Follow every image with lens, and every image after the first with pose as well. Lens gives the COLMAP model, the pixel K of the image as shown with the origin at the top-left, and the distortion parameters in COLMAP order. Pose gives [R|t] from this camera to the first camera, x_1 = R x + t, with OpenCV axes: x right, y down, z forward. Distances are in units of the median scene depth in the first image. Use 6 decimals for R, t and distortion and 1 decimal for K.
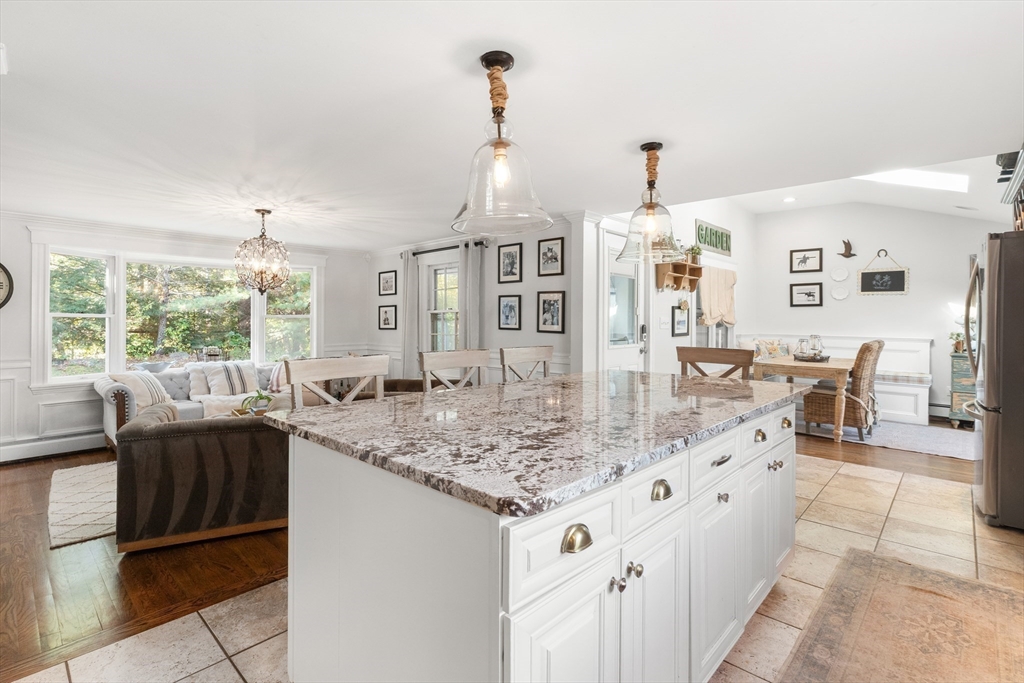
lens RADIAL K [[487.9, 0, 513.5], [0, 487.9, 323.5], [0, 0, 1]] dist [-0.009592, 0.000724]
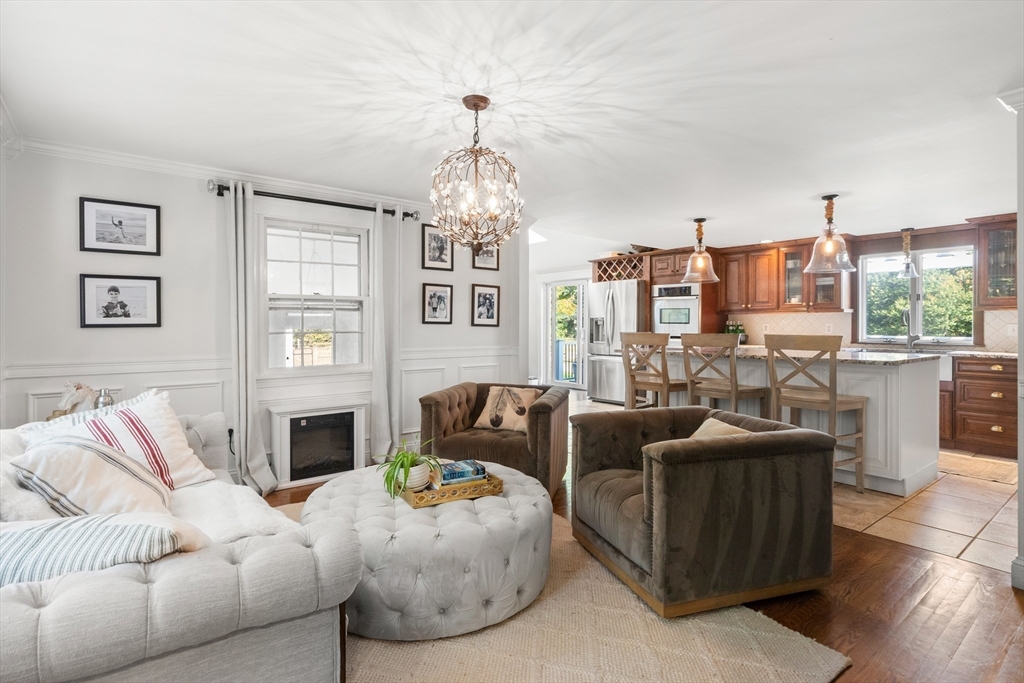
lens RADIAL K [[520.3, 0, 512.0], [0, 520.3, 341.5], [0, 0, 1]] dist [-0.001937, -0.000082]
pose [[0.134953, -0.034822, 0.990240, -0.969508], [0.002230, 0.999390, 0.034840, 0.012977], [-0.990849, -0.002494, 0.134948, 0.785973]]
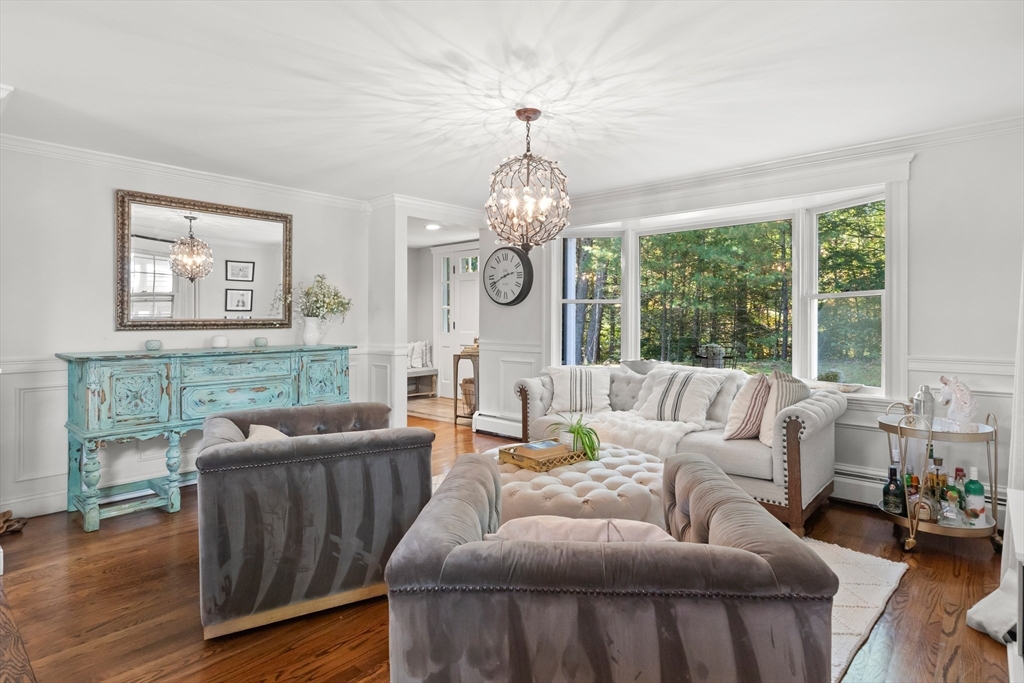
lens RADIAL K [[559.4, 0, 512.0], [0, 559.4, 317.8], [0, 0, 1]] dist [-0.001365, -0.000173]
pose [[0.033317, -0.007988, -0.999413, 0.137353], [-0.002200, 0.999965, -0.008066, 0.018183], [0.999442, 0.002467, 0.033298, 0.853720]]
